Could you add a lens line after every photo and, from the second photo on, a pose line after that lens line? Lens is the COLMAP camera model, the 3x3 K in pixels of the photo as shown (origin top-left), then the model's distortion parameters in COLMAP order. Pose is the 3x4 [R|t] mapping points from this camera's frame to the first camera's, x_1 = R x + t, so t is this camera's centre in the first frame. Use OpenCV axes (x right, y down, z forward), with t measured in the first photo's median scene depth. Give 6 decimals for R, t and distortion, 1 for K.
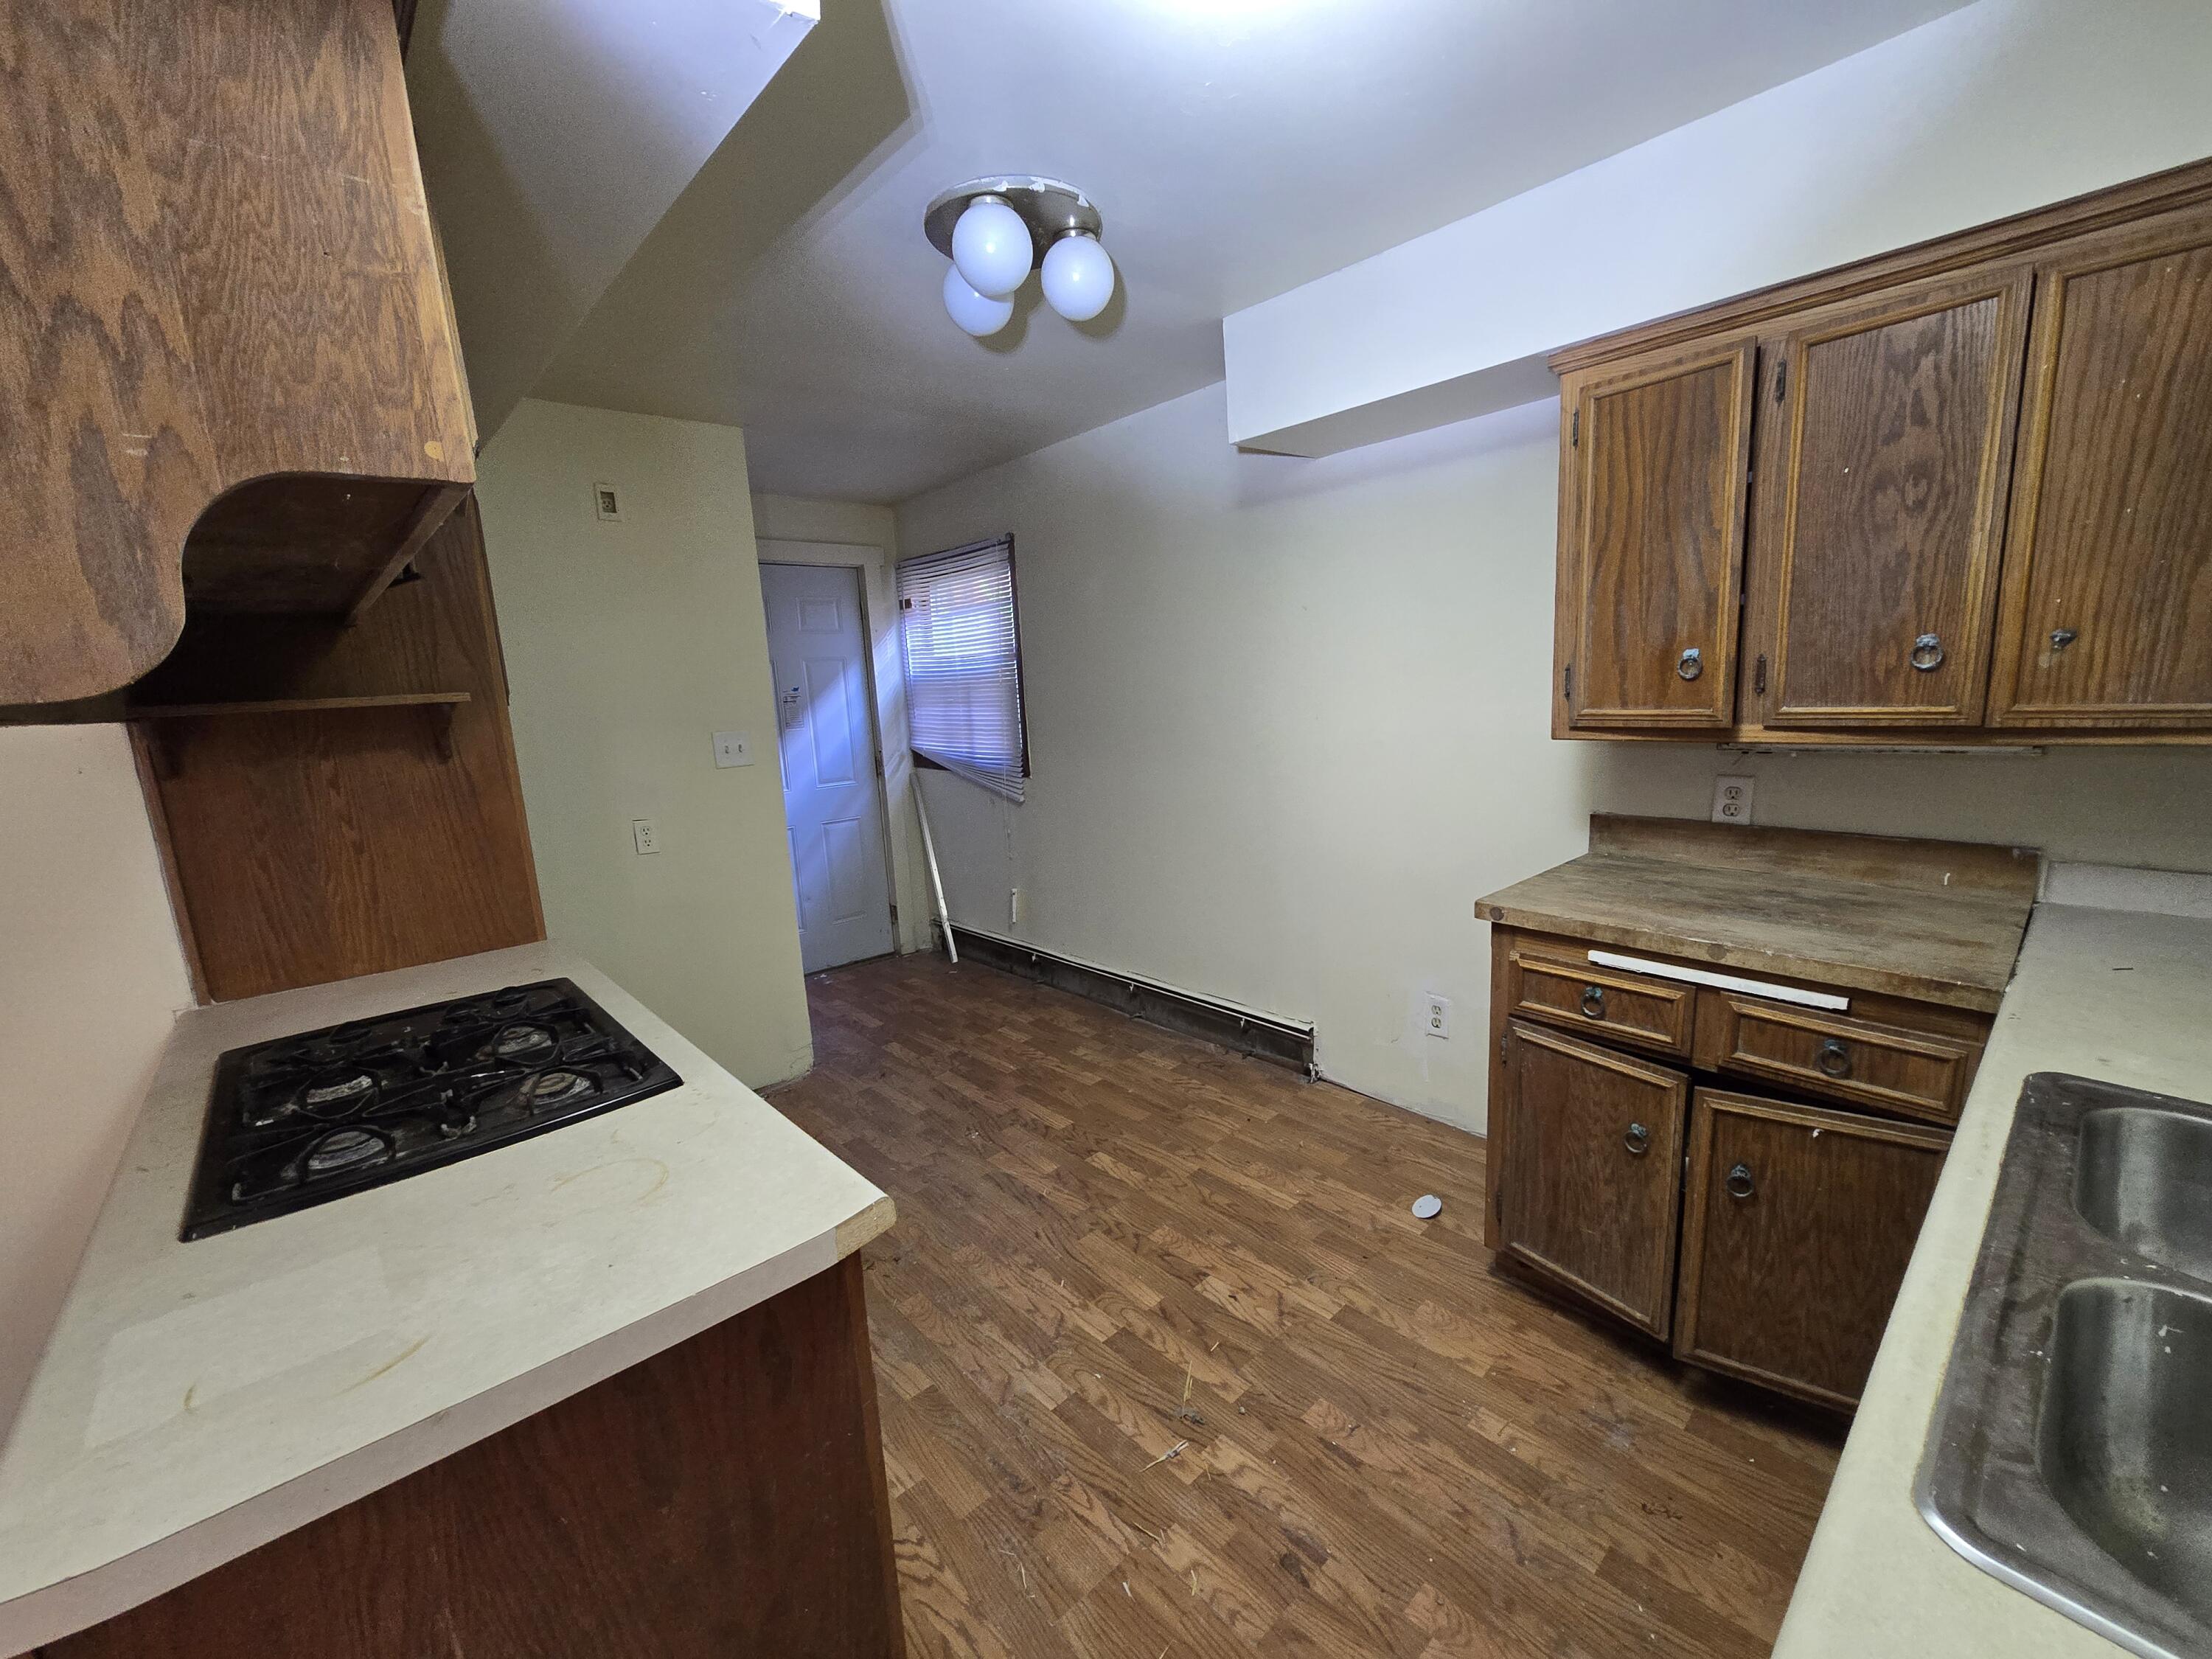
lens RADIAL K [[899.8, 0, 1105.4], [0, 899.8, 828.0], [0, 0, 1]] dist [-0.004933, -0.000052]
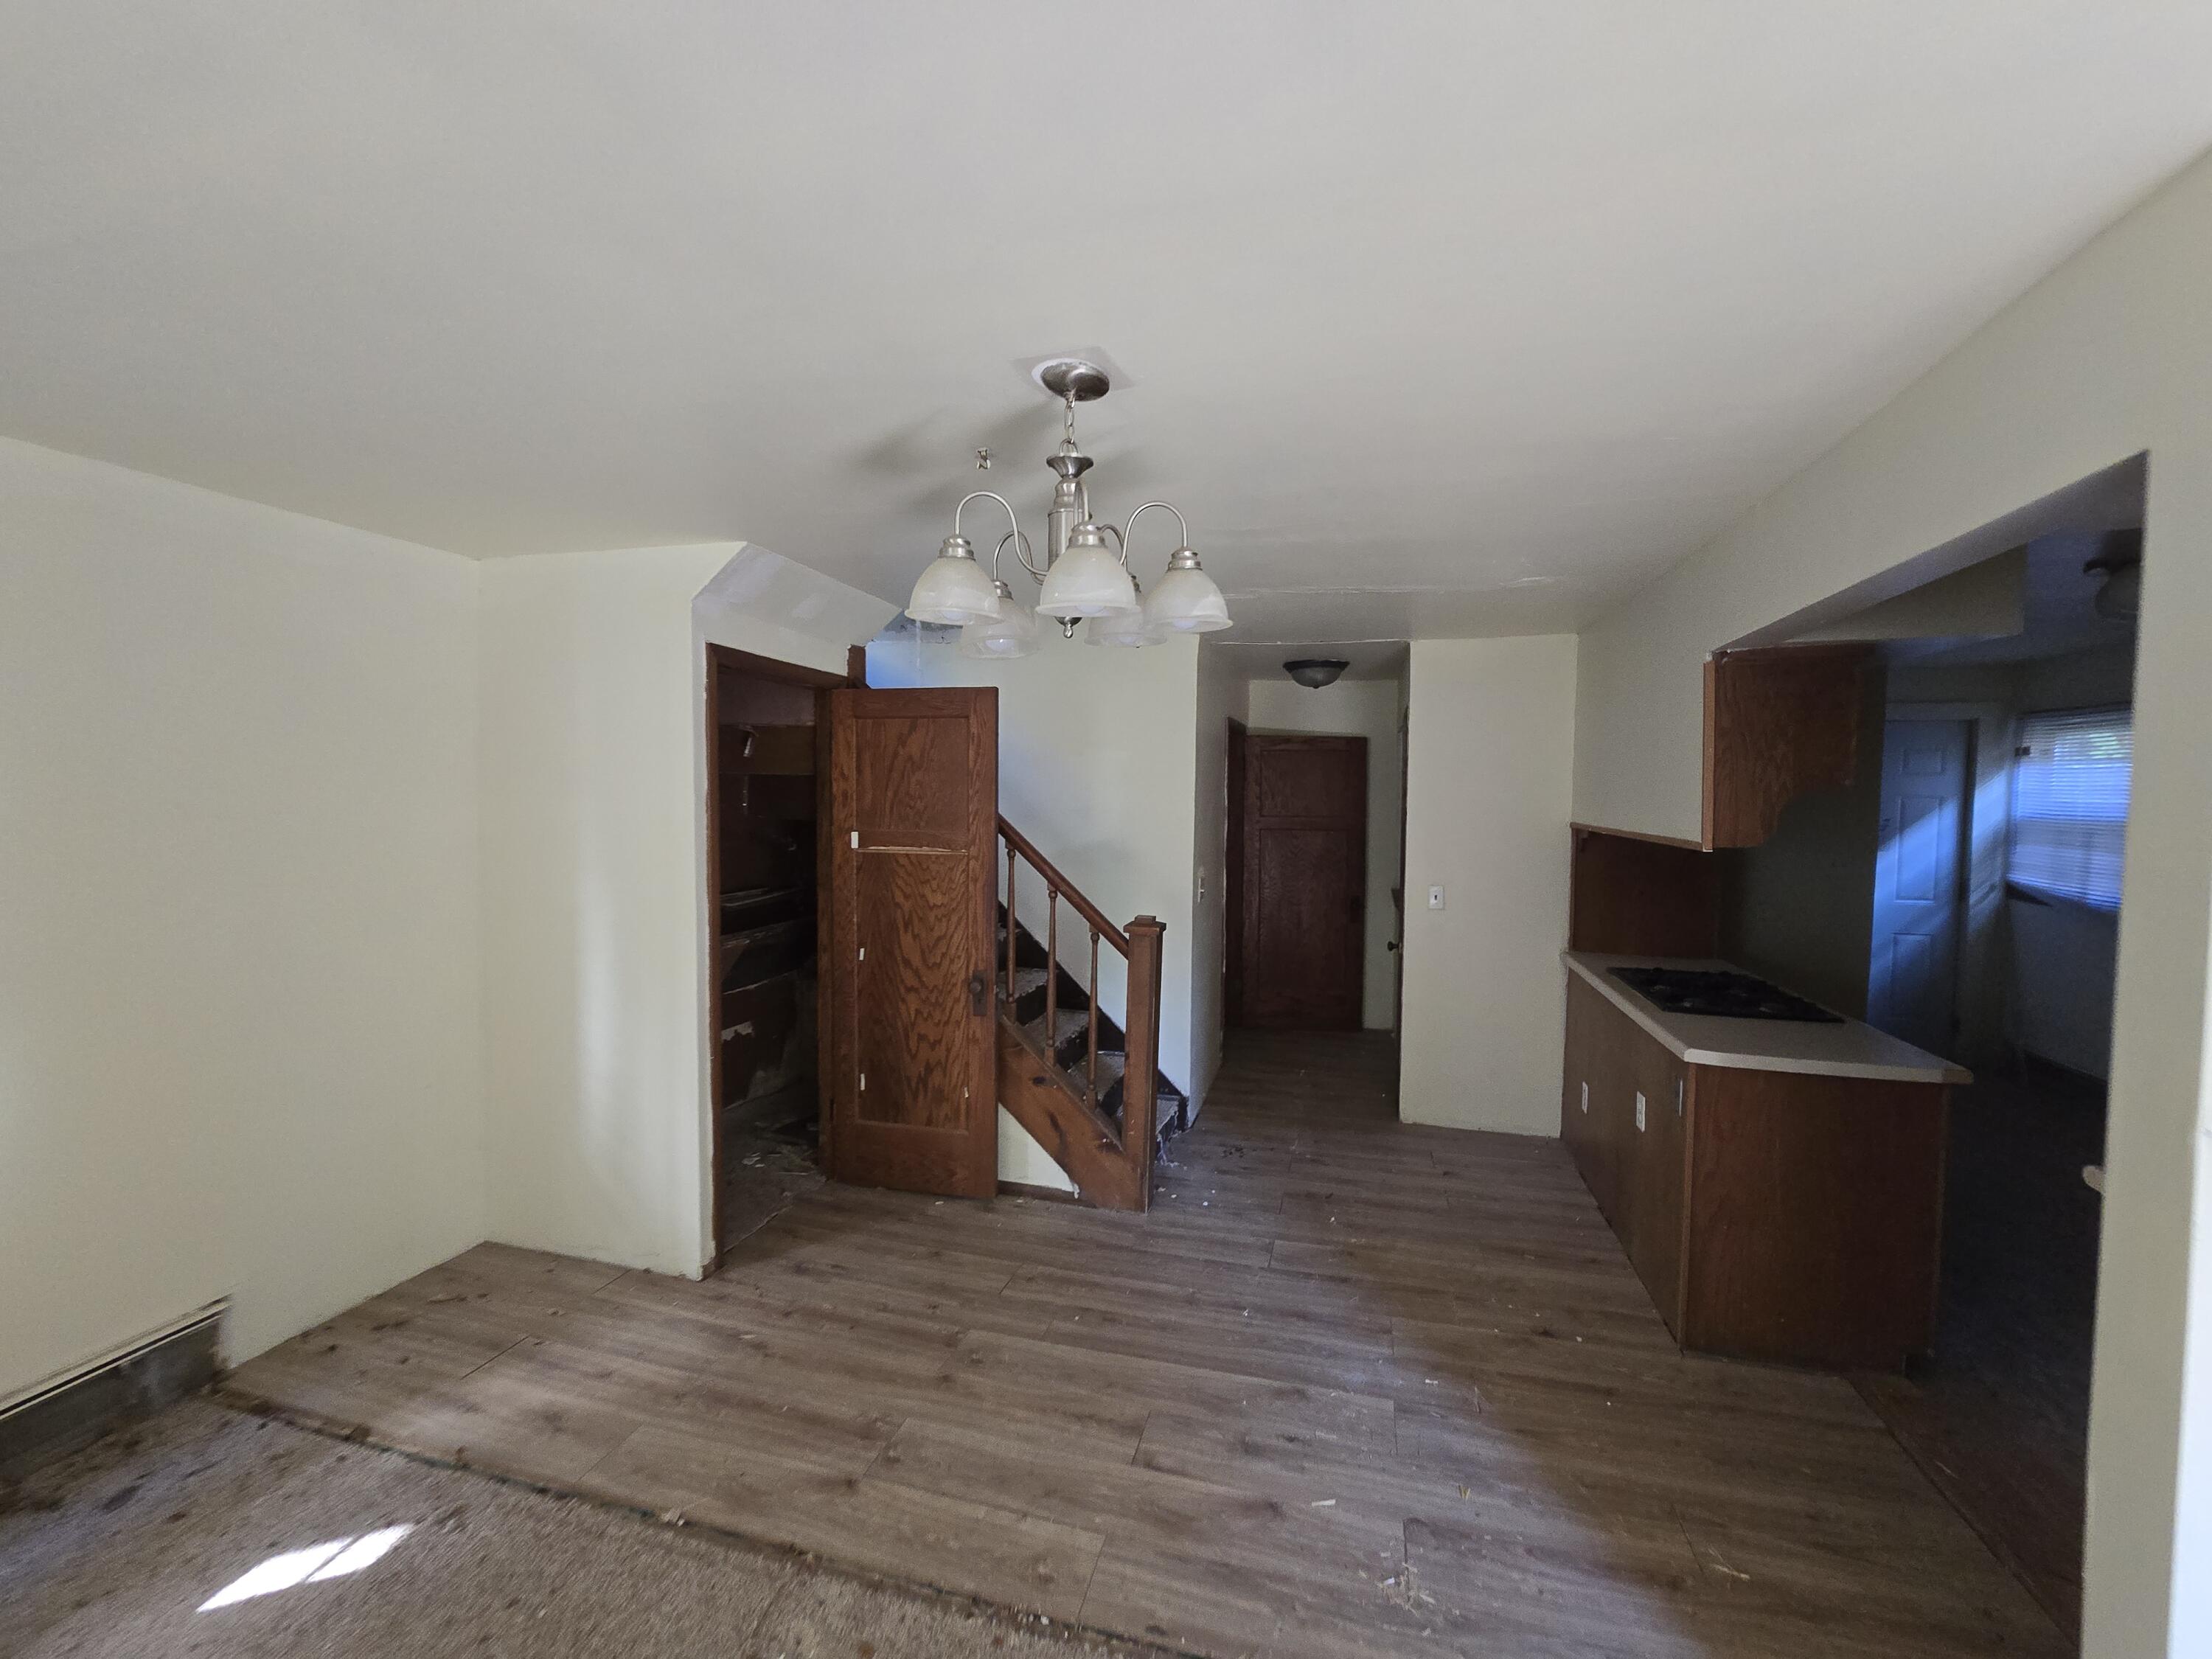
lens RADIAL K [[899.8, 0, 1118.7], [0, 899.8, 822.7], [0, 0, 1]] dist [-0.004933, -0.000052]
pose [[0.521874, 0.096656, -0.847529, 0.137940], [-0.193853, 0.981002, -0.007489, 0.059197], [0.830704, 0.168204, 0.530697, -0.490528]]
